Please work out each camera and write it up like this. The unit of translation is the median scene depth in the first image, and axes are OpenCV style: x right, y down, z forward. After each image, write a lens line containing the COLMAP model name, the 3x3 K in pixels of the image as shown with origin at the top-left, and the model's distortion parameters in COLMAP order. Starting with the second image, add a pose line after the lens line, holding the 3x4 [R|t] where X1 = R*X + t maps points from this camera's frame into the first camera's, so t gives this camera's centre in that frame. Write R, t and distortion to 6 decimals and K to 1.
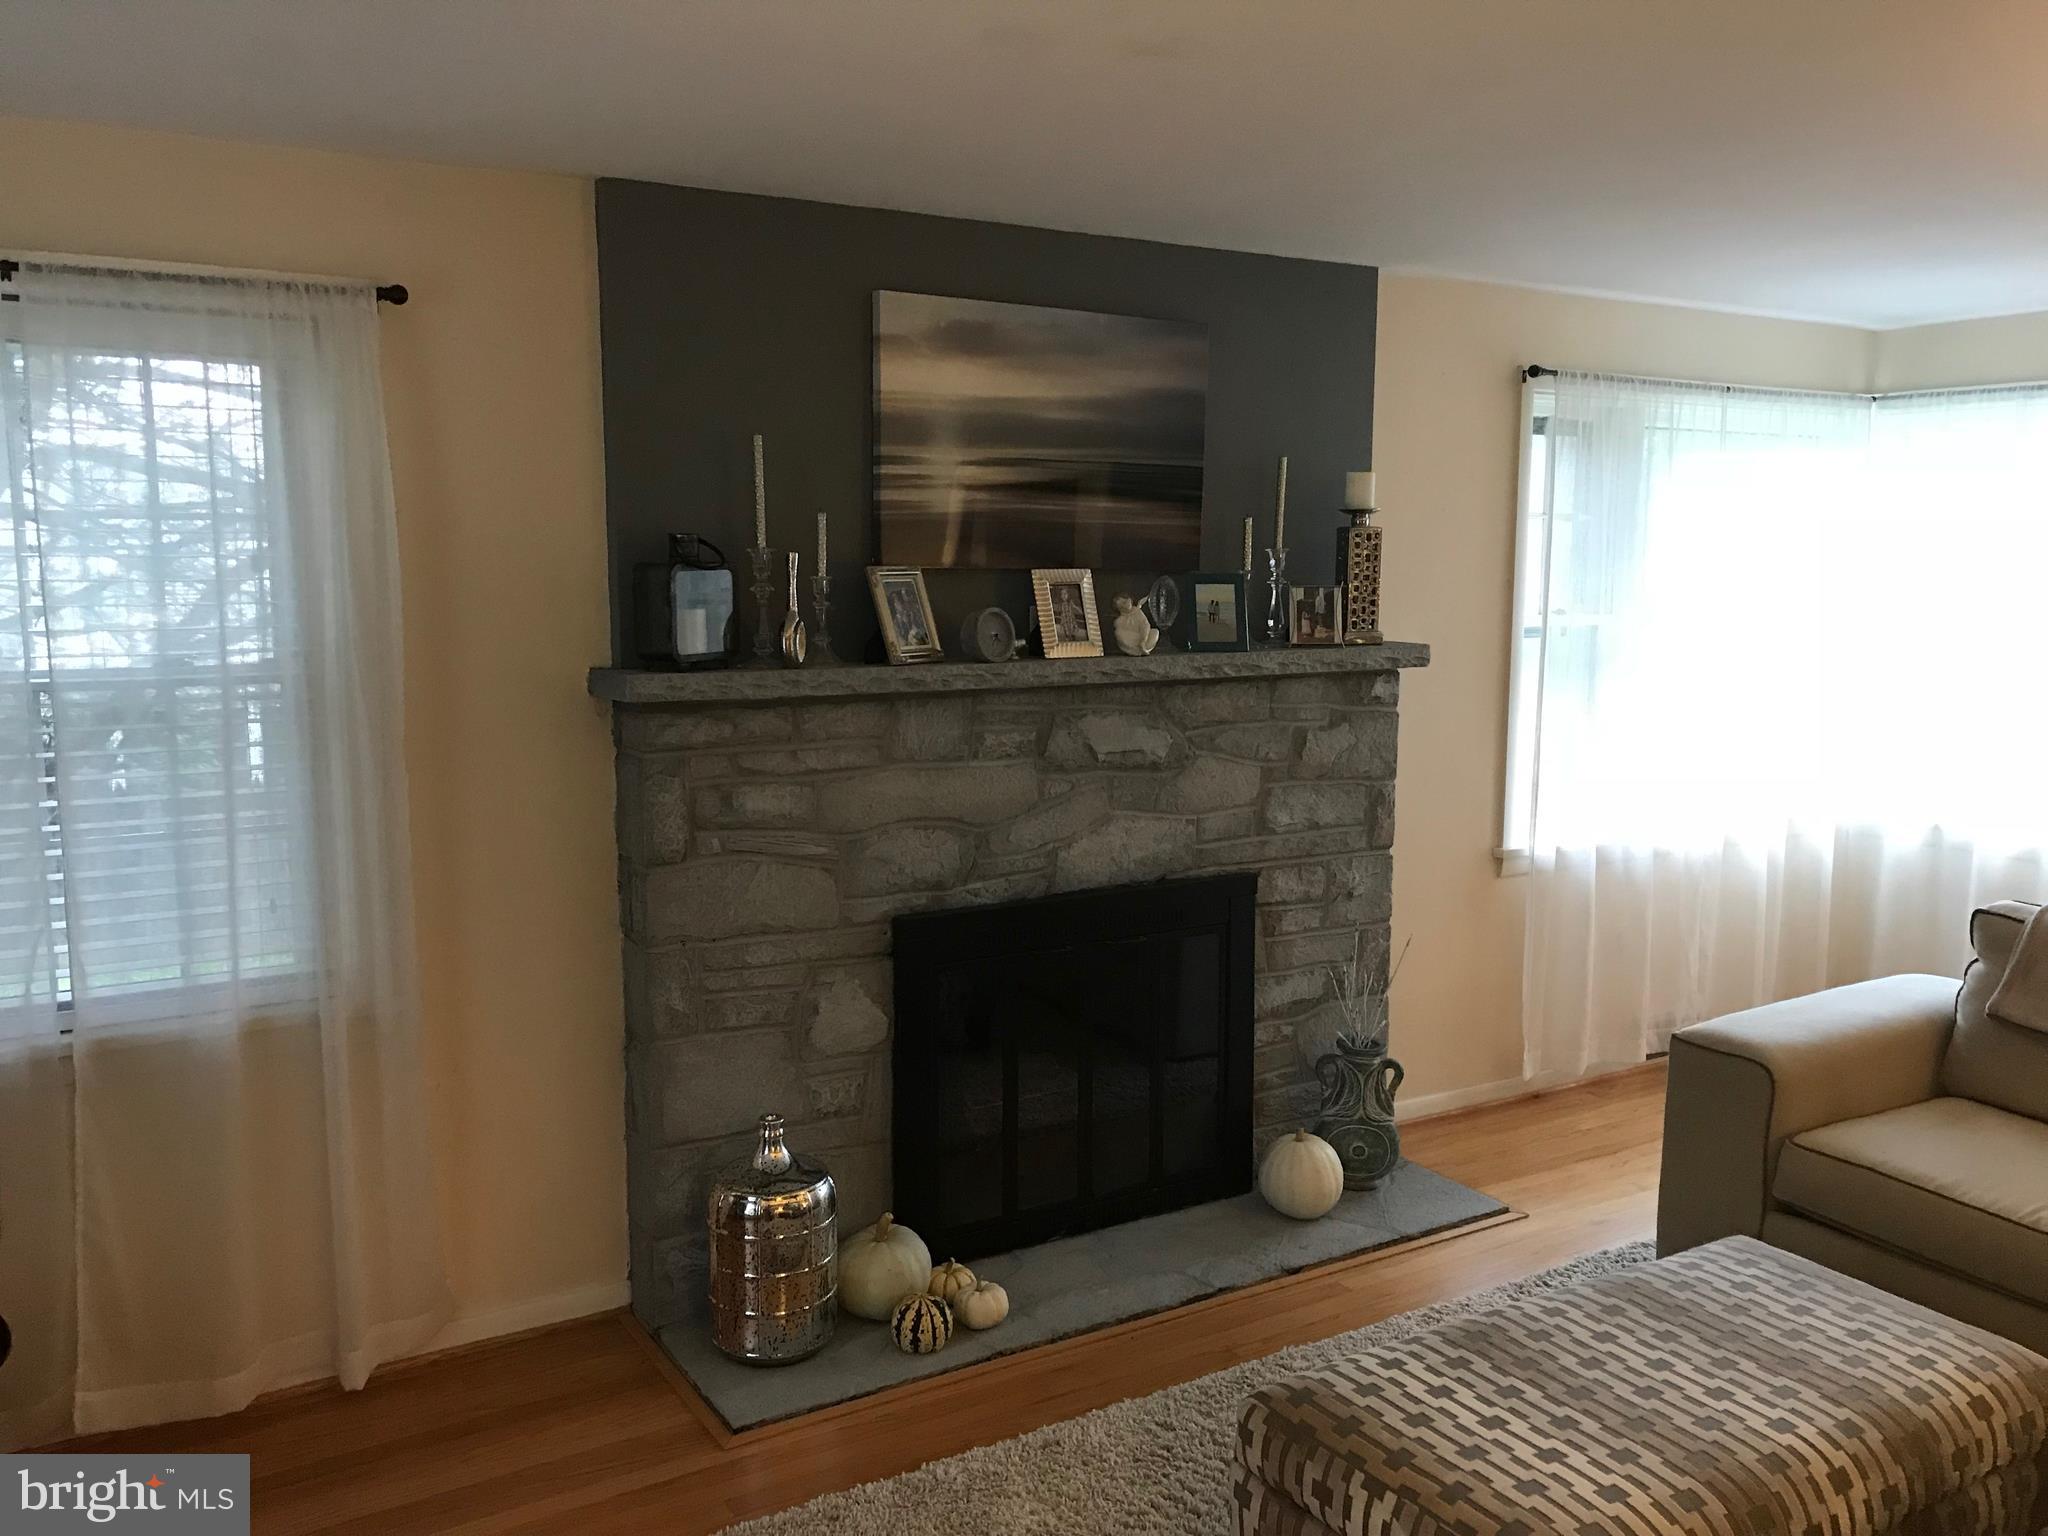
lens RADIAL K [[1693.0, 0, 1006.6], [0, 1693.0, 757.8], [0, 0, 1]] dist [0.017881, 0.003686]
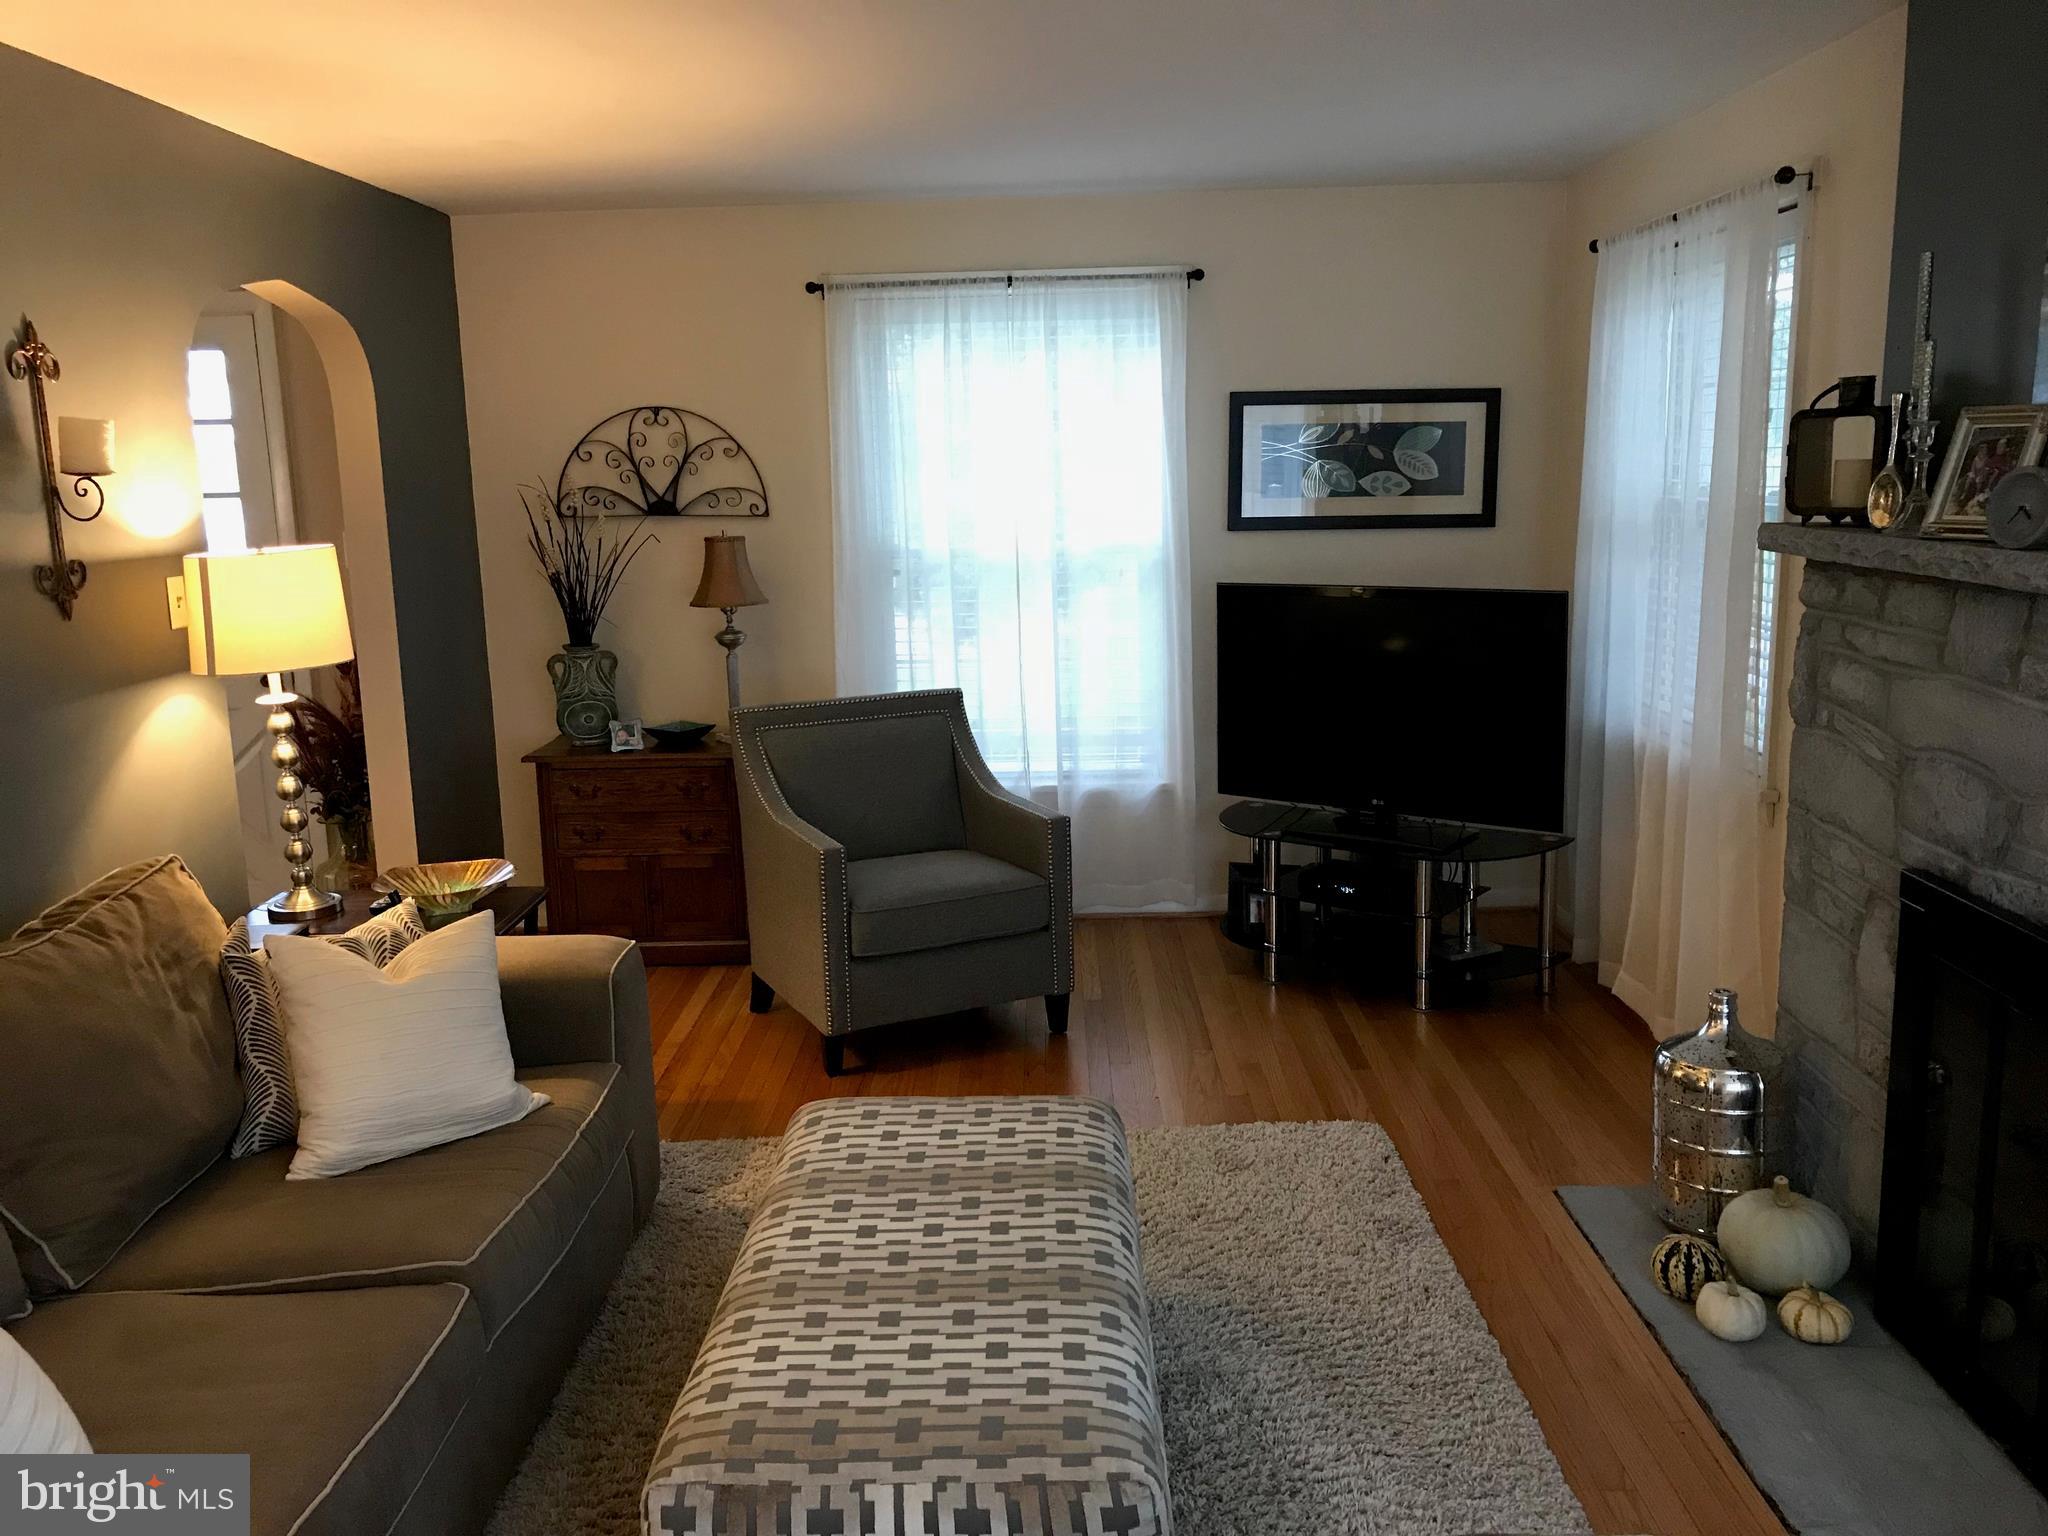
lens RADIAL K [[1693.0, 0, 1006.6], [0, 1693.0, 757.8], [0, 0, 1]] dist [0.017881, 0.003686]
pose [[-0.494238, 0.164410, -0.853638, 0.794748], [-0.087933, 0.967462, 0.237243, -0.103116], [0.864868, 0.192317, -0.463700, 1.002874]]
